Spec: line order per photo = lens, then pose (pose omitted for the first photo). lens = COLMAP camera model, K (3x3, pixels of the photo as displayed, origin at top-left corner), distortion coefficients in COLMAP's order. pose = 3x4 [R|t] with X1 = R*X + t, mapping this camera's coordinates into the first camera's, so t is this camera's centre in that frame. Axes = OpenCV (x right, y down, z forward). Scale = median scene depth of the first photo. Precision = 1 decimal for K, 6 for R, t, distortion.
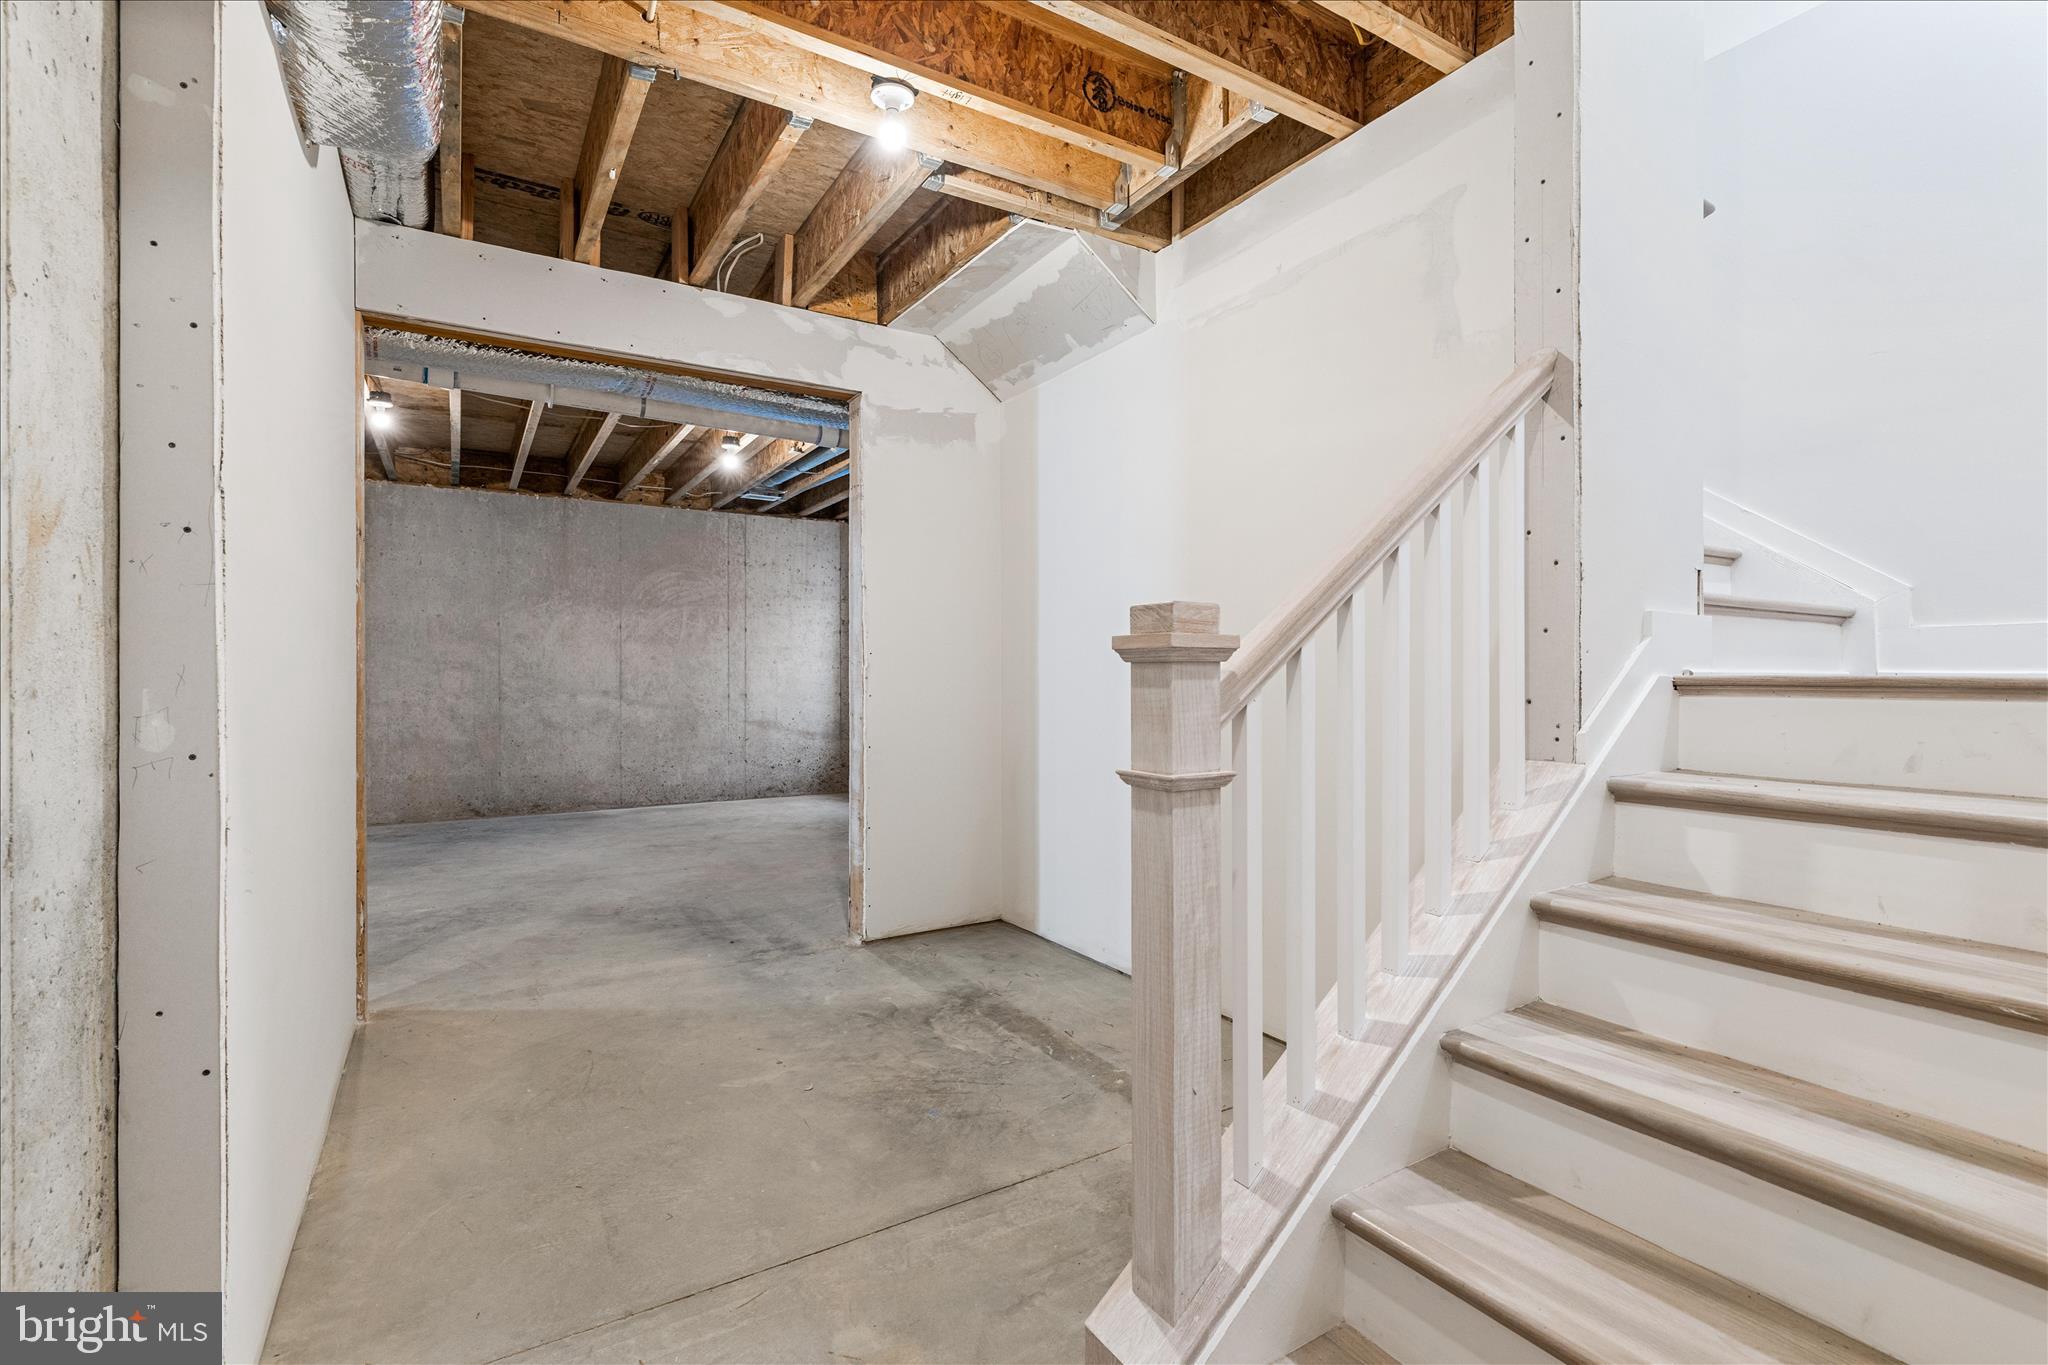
lens RADIAL K [[931.5, 0, 1032.4], [0, 931.5, 678.8], [0, 0, 1]] dist [-0.006128, 0.001390]
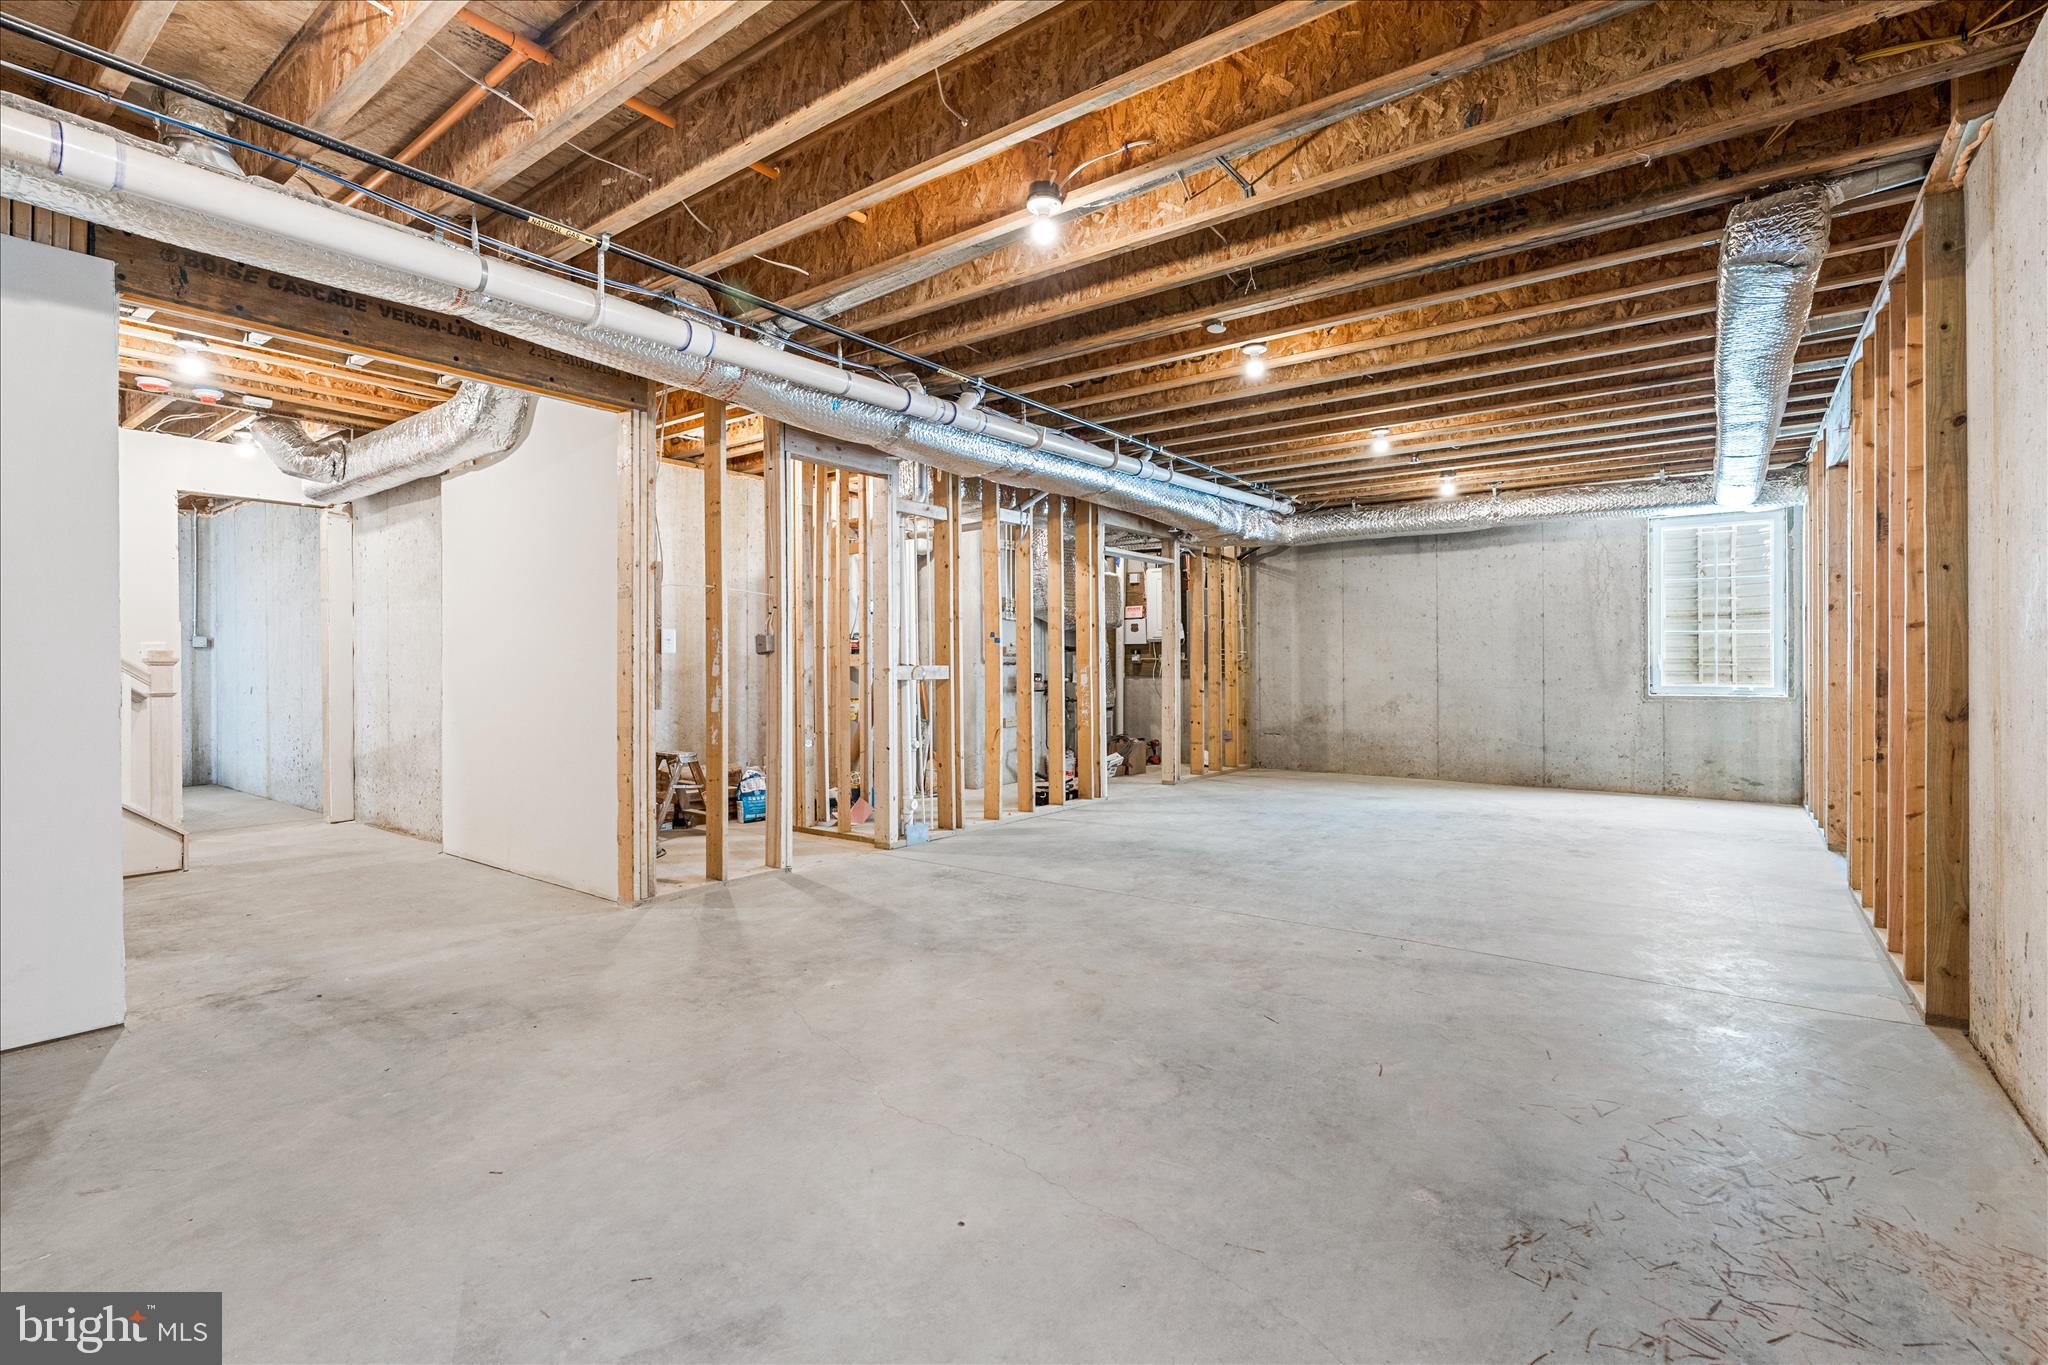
lens RADIAL K [[931.5, 0, 1035.0], [0, 931.5, 662.3], [0, 0, 1]] dist [-0.006128, 0.001390]
pose [[-0.927598, 0.006203, -0.373530, -0.312676], [0.004910, 0.999978, 0.004413, -0.003868], [0.373549, 0.002259, -0.927608, 1.030645]]
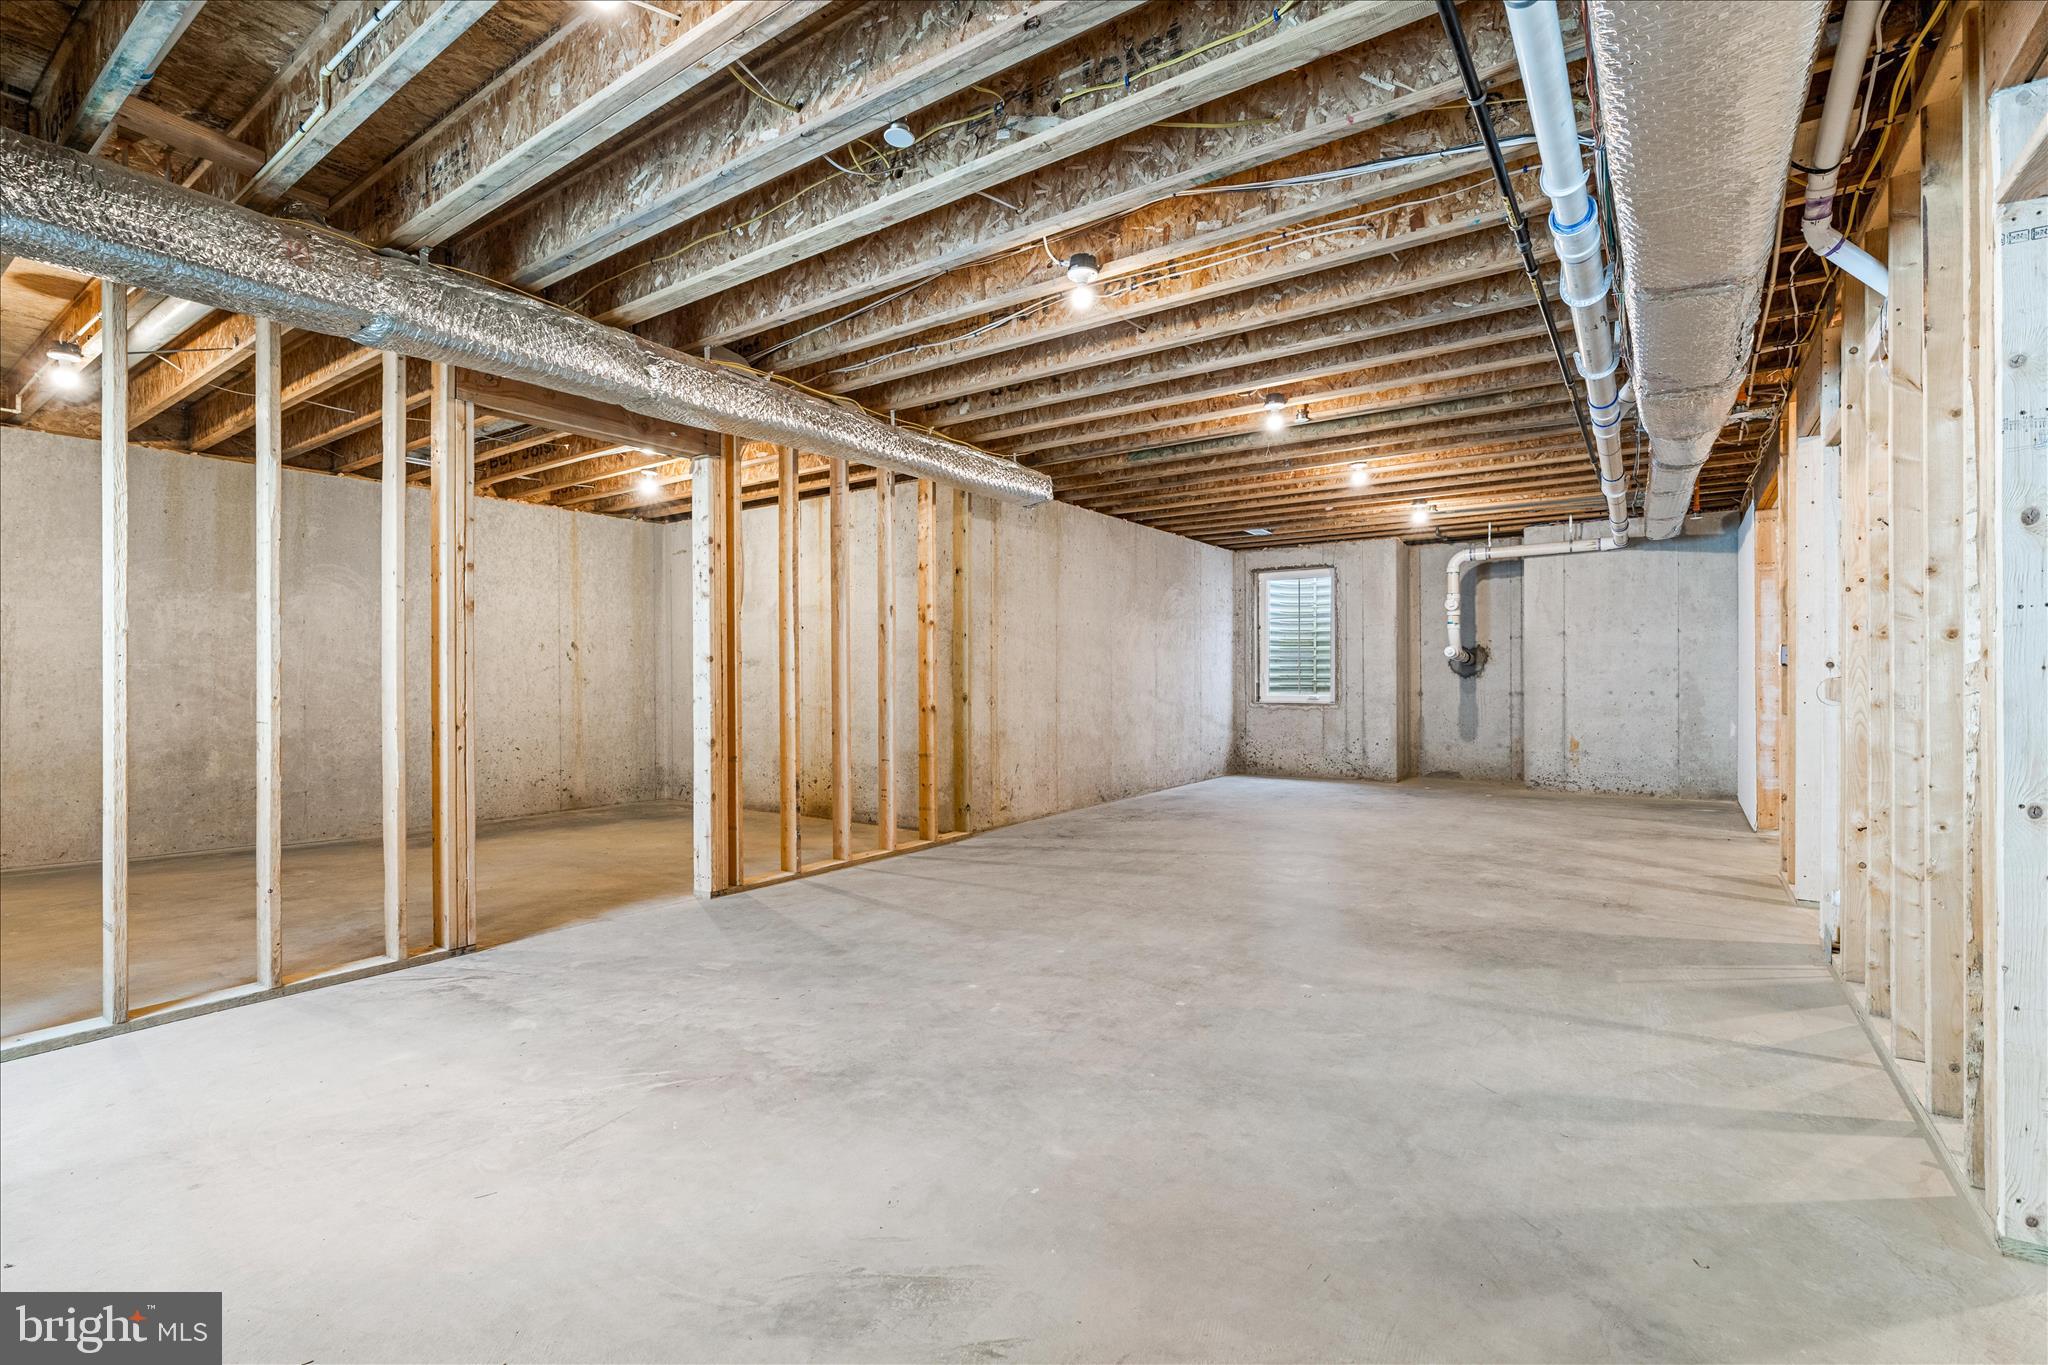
lens RADIAL K [[931.5, 0, 1025.1], [0, 931.5, 683.4], [0, 0, 1]] dist [-0.006128, 0.001390]
pose [[0.919141, -0.003212, 0.393916, -1.091887], [0.003656, 0.999993, -0.000378, 0.004032], [-0.393912, 0.001788, 0.919146, -0.002692]]
